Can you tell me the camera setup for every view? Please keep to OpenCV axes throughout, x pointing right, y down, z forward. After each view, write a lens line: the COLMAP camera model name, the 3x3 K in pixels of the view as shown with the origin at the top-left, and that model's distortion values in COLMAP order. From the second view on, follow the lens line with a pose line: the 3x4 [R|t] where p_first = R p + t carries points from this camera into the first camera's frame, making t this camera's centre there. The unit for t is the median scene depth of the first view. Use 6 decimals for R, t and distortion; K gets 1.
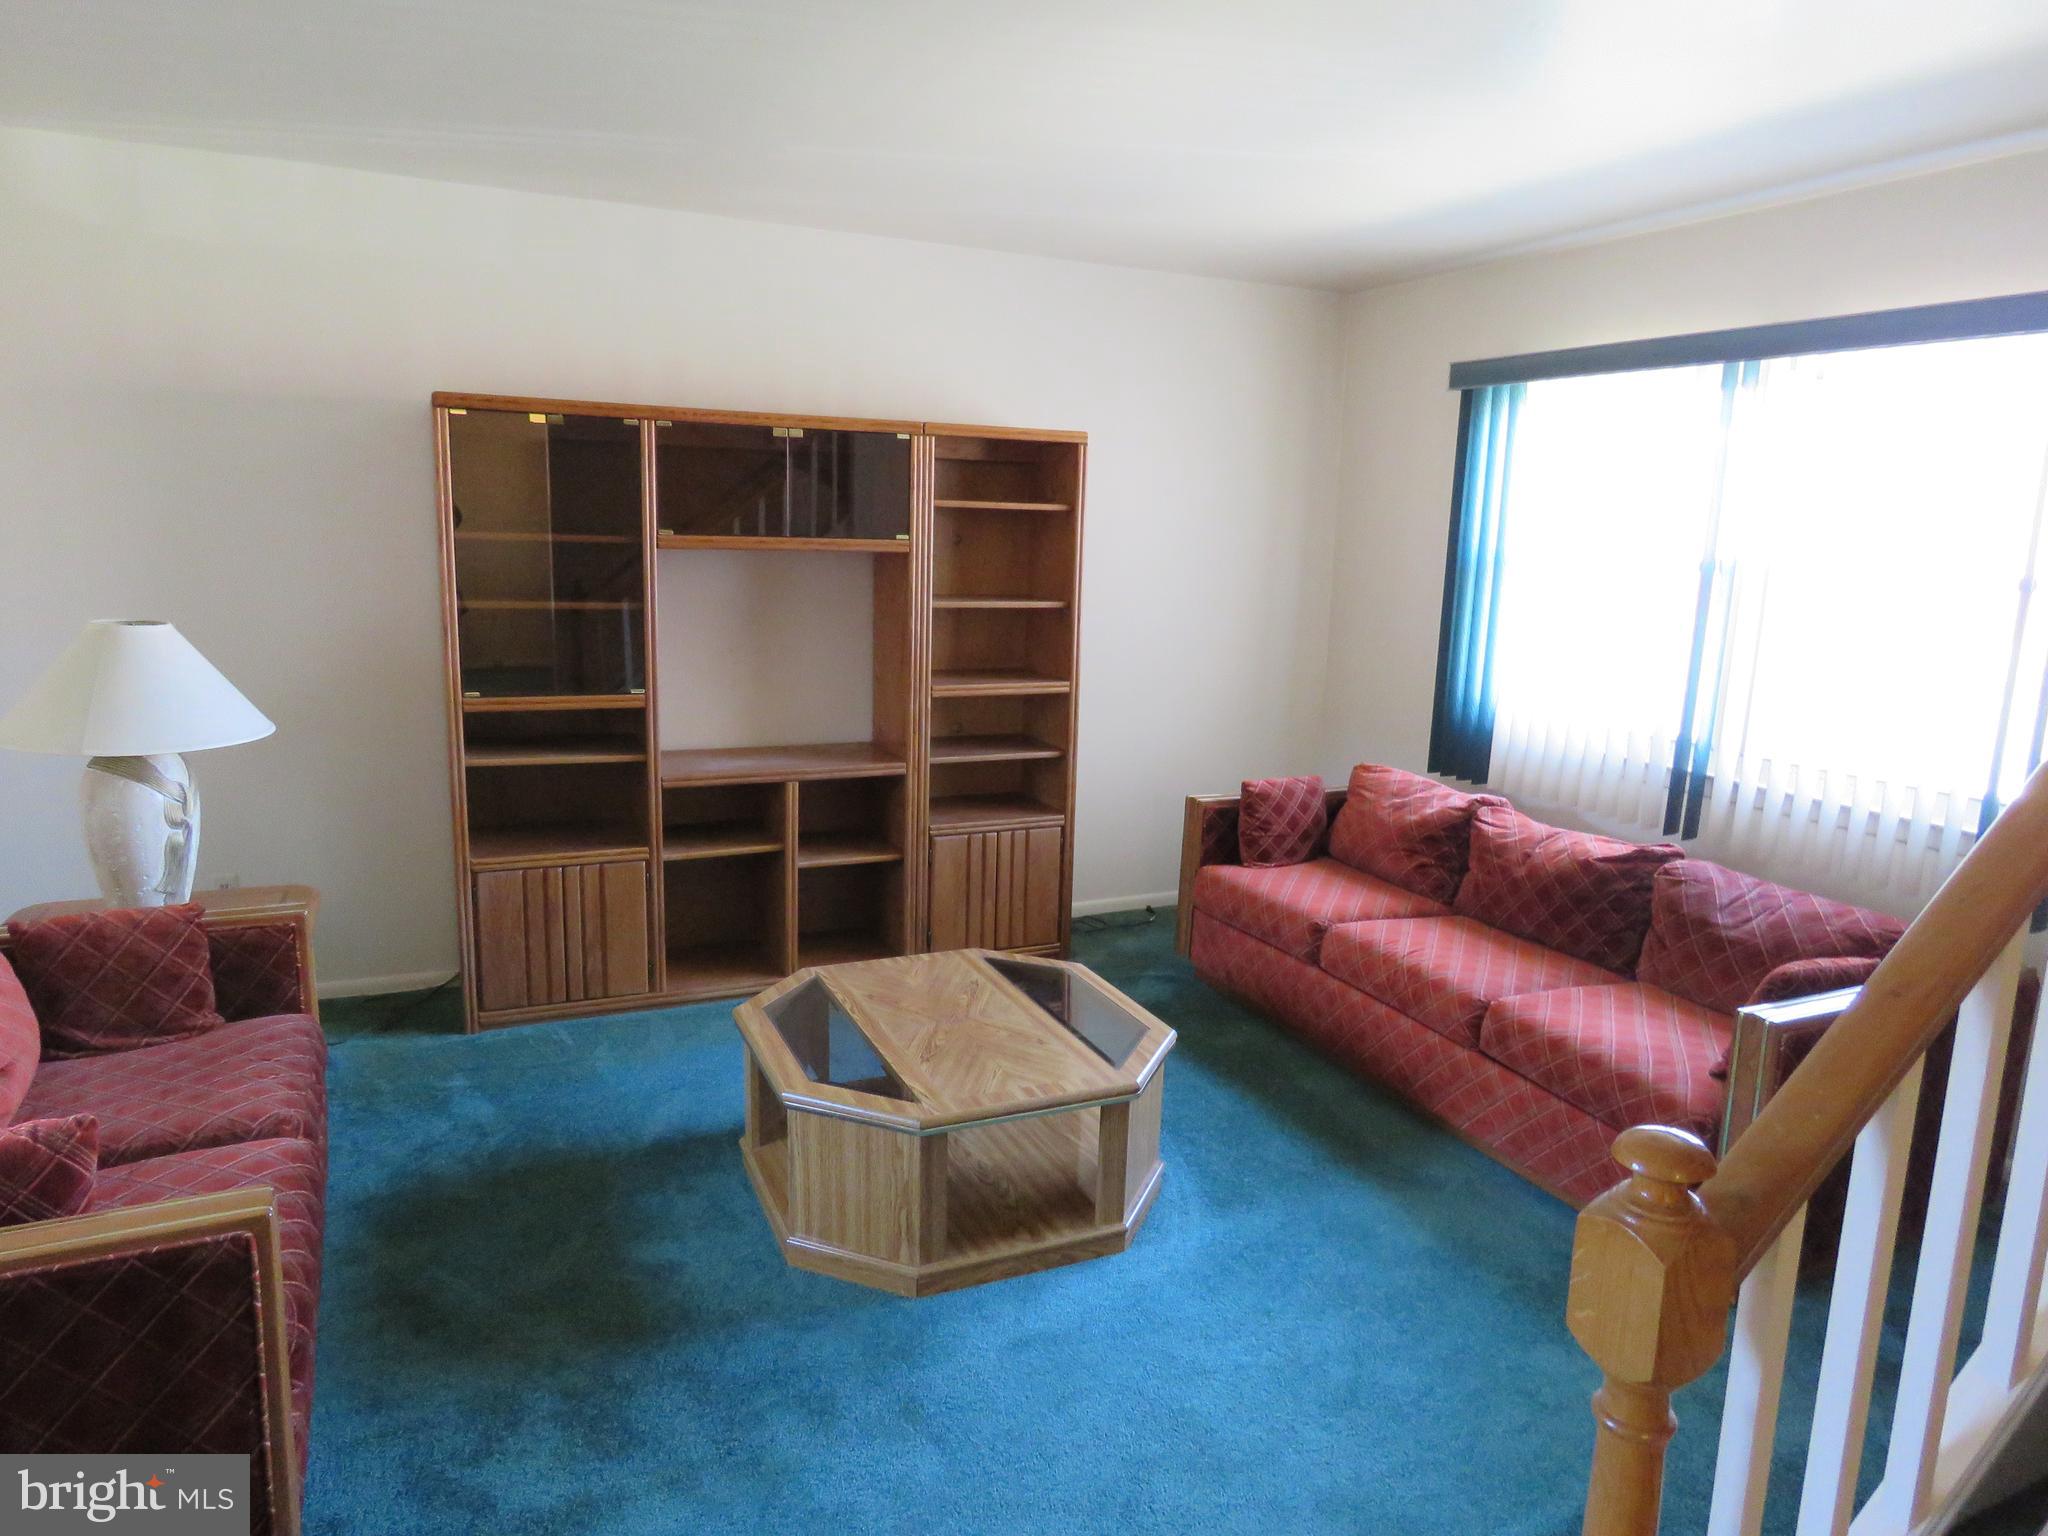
lens RADIAL K [[1303.6, 0, 1019.7], [0, 1303.6, 765.5], [0, 0, 1]] dist [-0.005158, -0.001067]
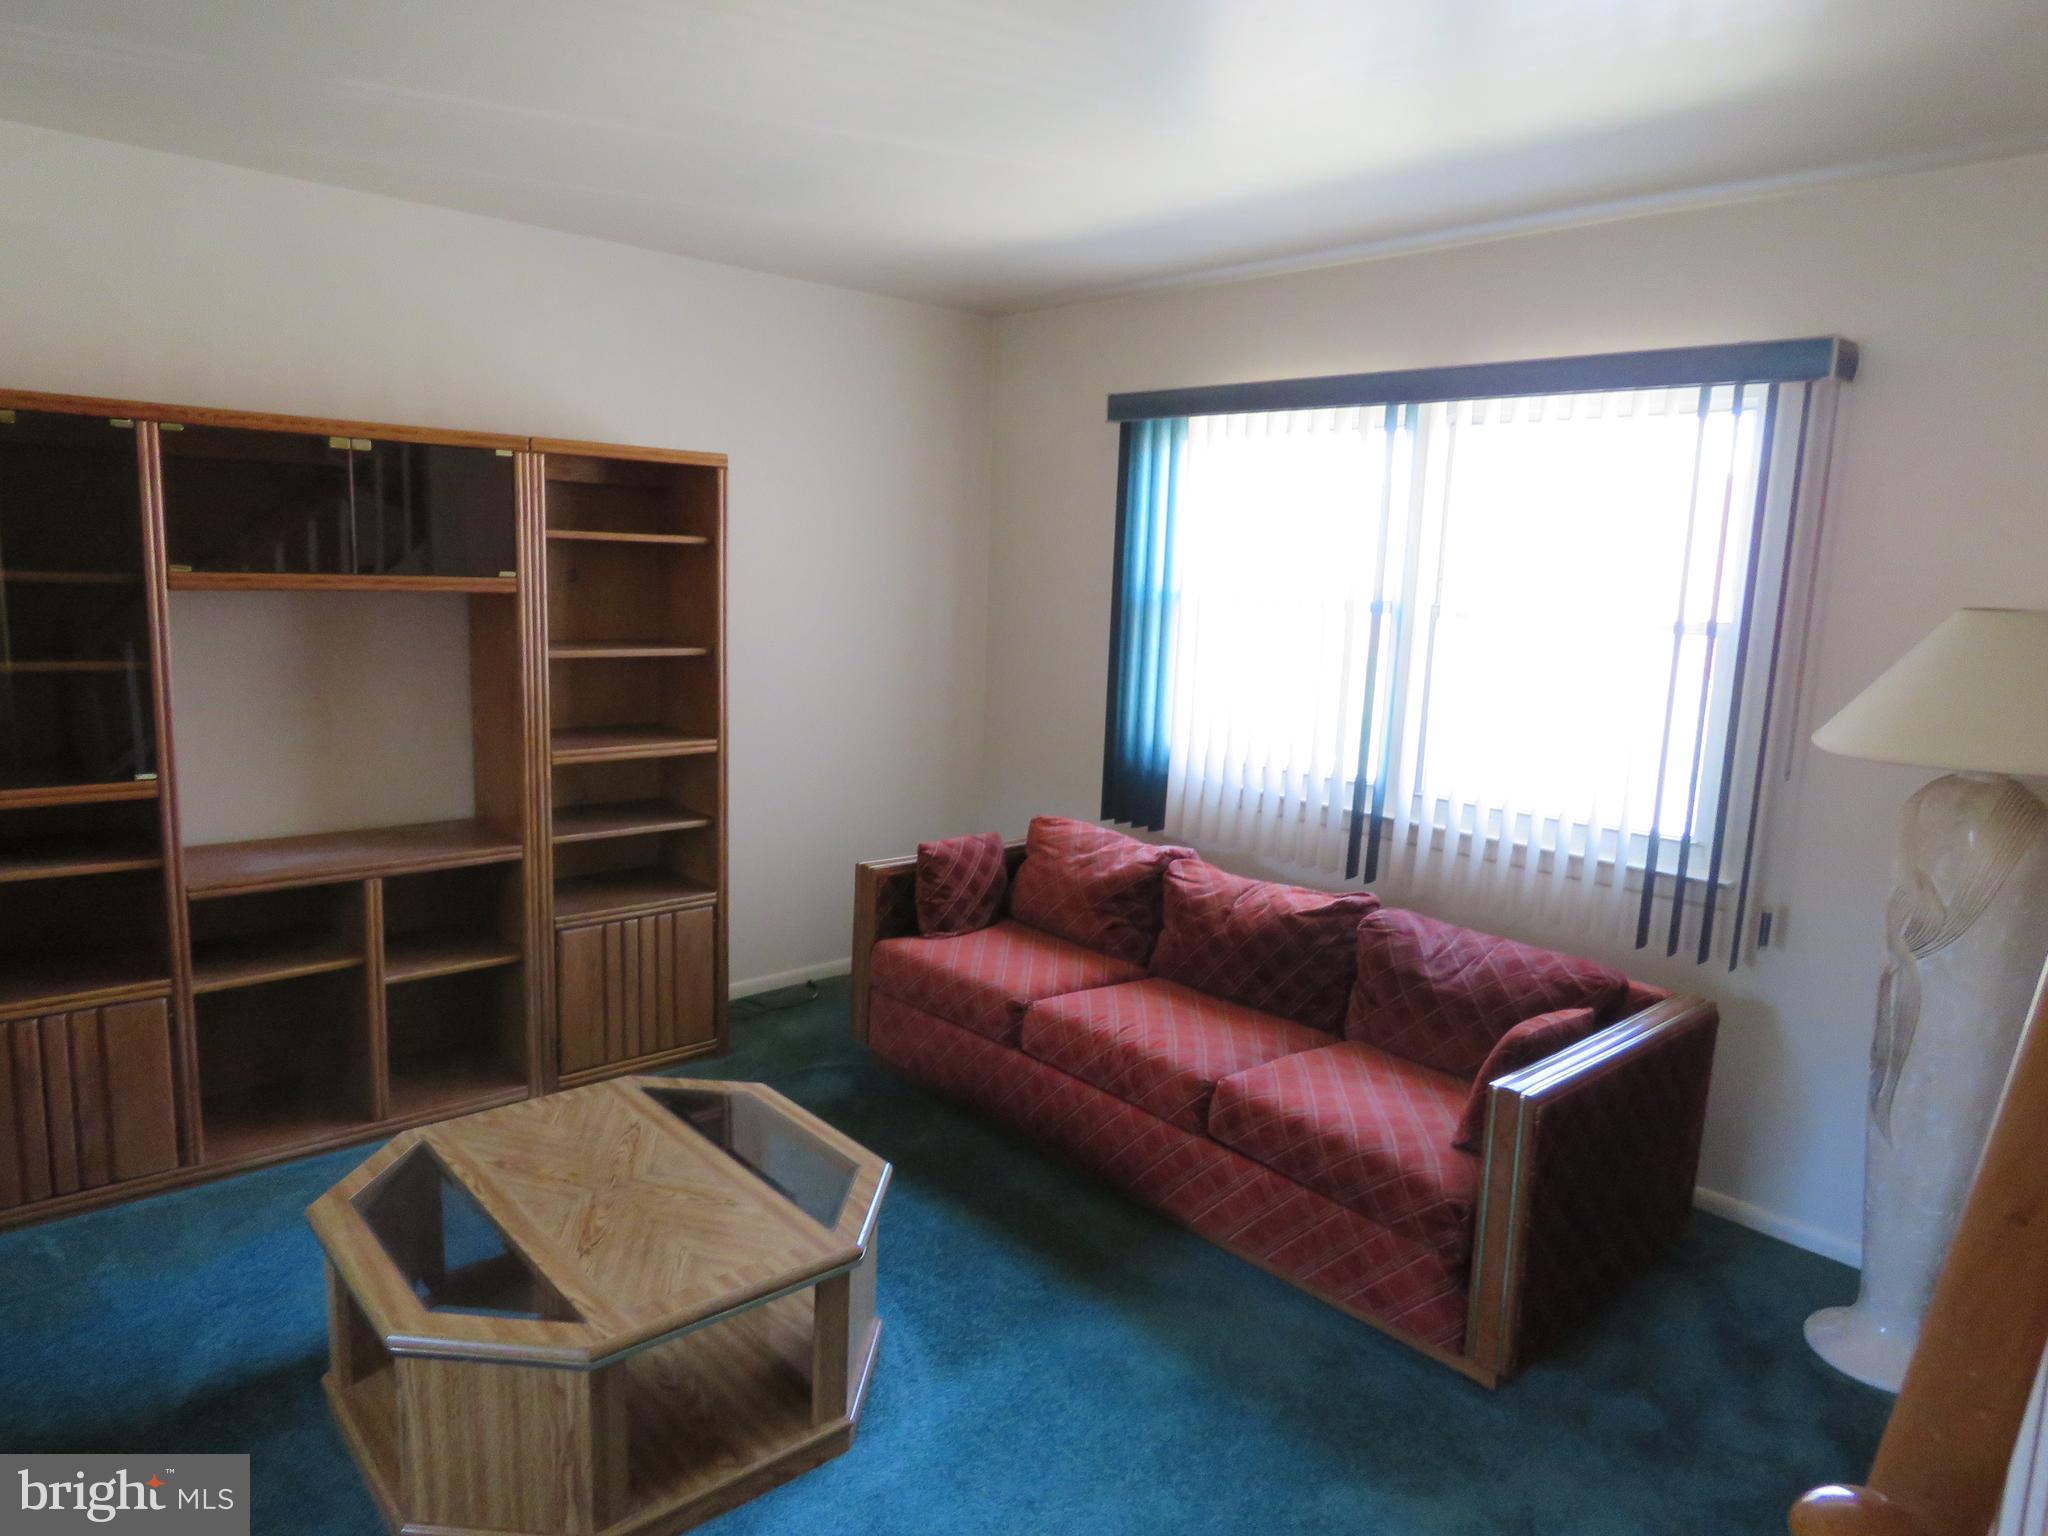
lens RADIAL K [[1303.7, 0, 1019.2], [0, 1303.7, 768.5], [0, 0, 1]] dist [-0.005402, 0.000737]
pose [[0.954657, -0.039756, 0.295042, -0.033157], [0.044623, 0.998956, -0.009779, -0.034118], [-0.294346, 0.022501, 0.955434, 0.135129]]
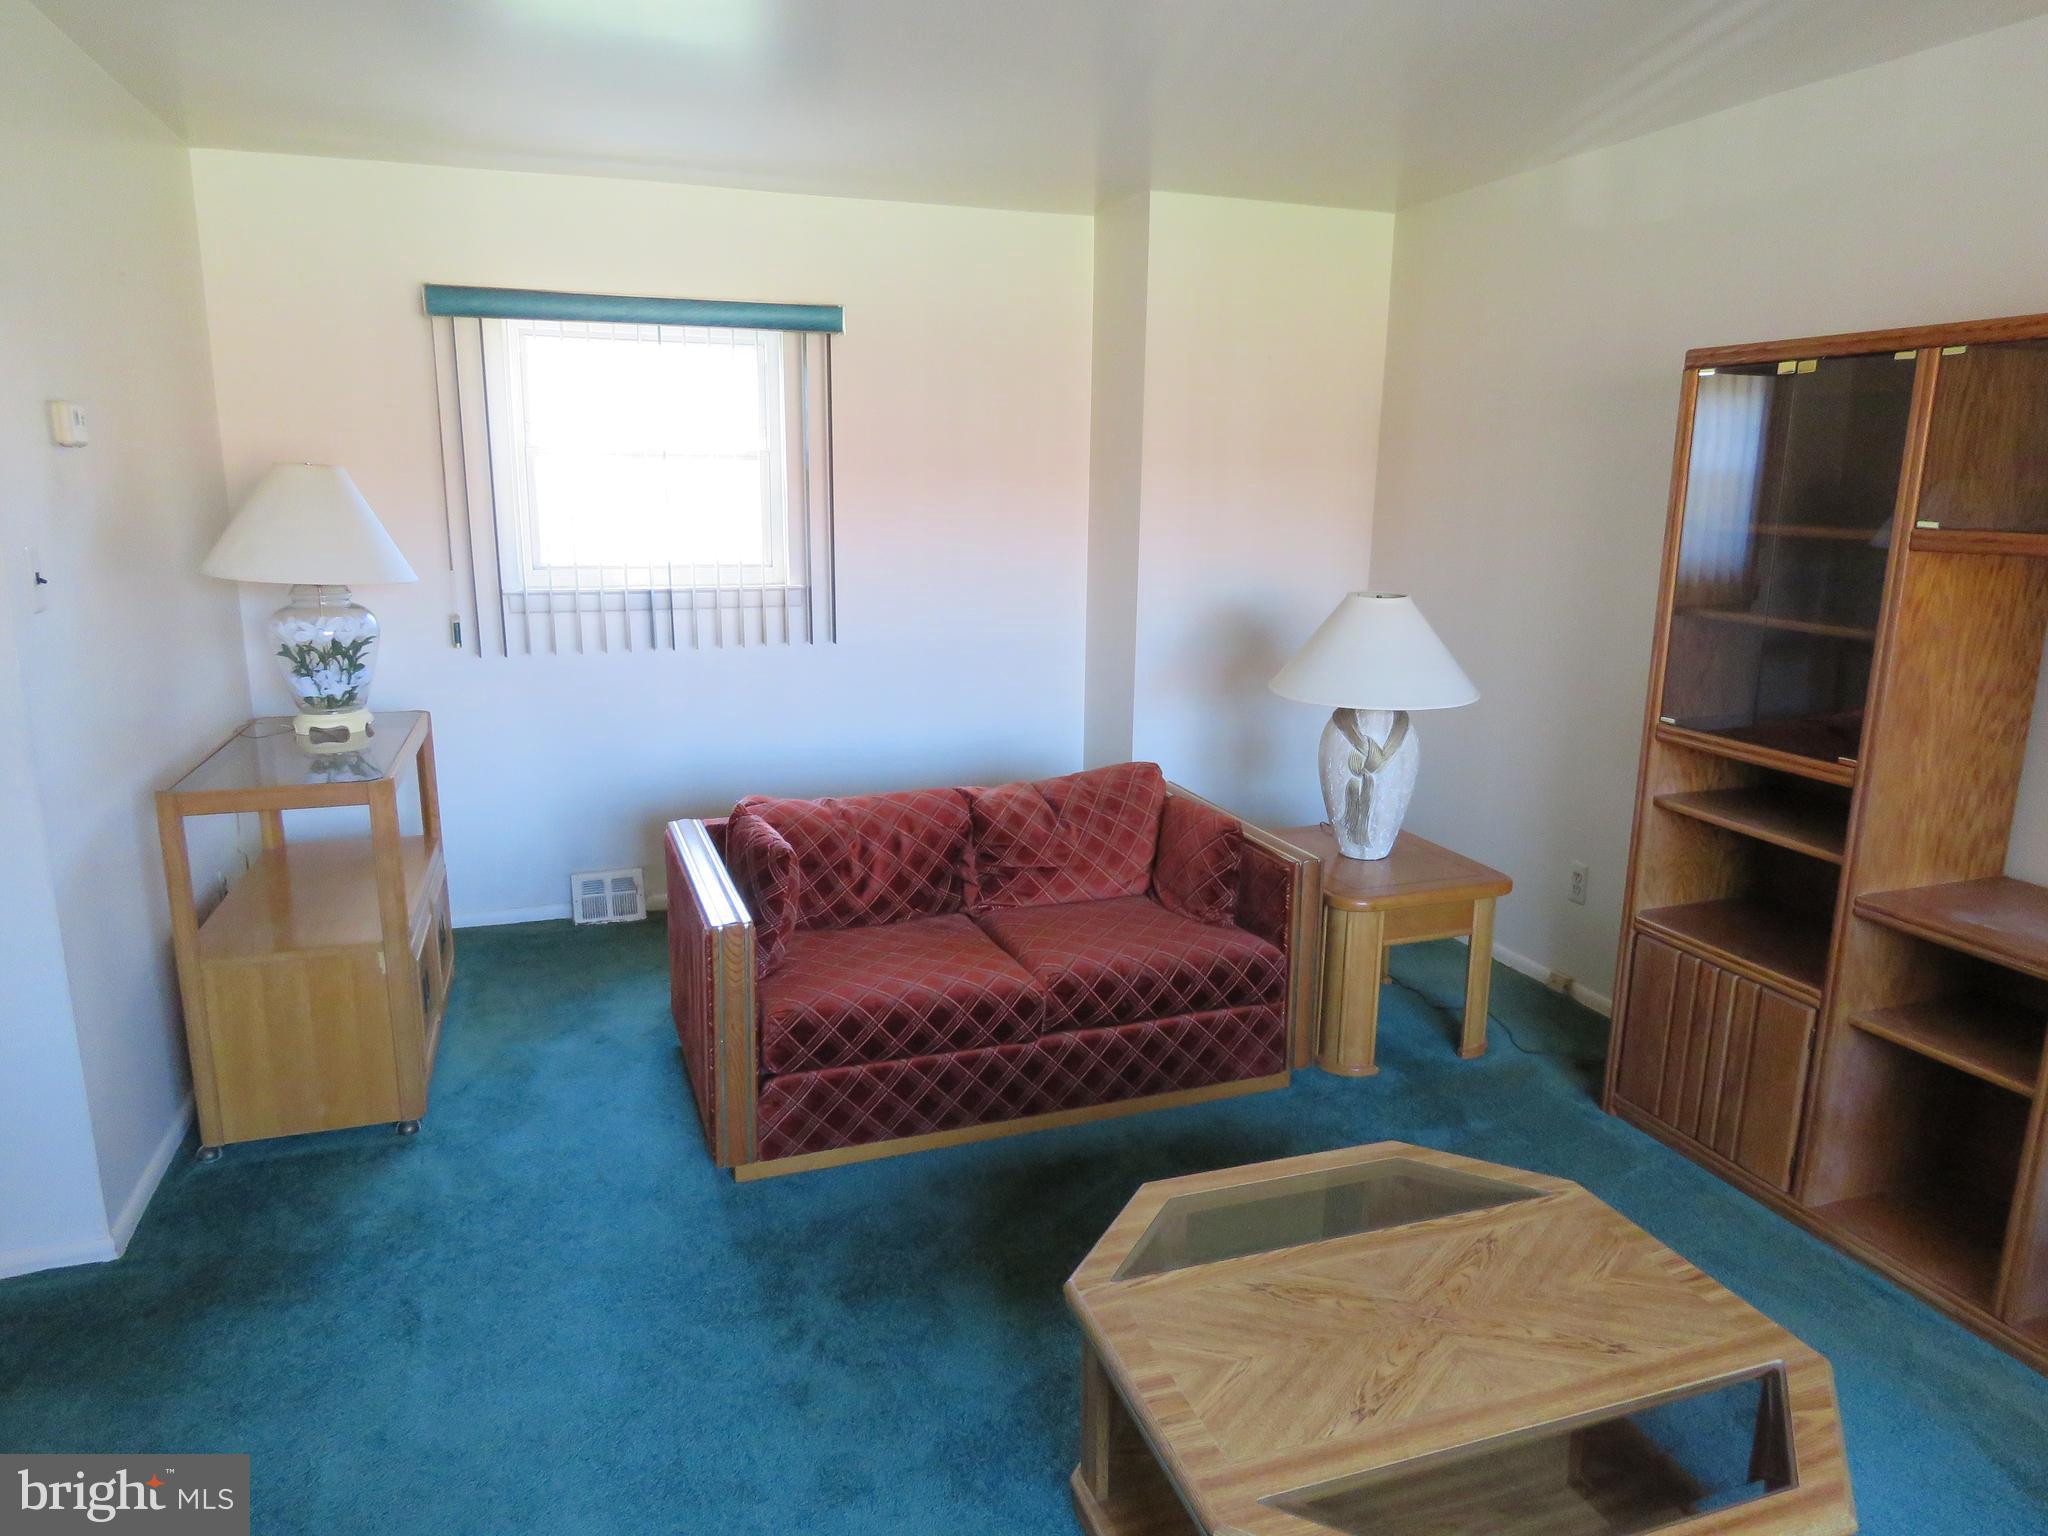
lens RADIAL K [[1303.6, 0, 1019.7], [0, 1303.6, 765.5], [0, 0, 1]] dist [-0.005158, -0.001067]
pose [[-0.096638, 0.187517, -0.977496, 0.433556], [-0.193557, 0.959803, 0.203259, -0.117340], [0.976318, 0.208844, -0.056458, 0.672051]]
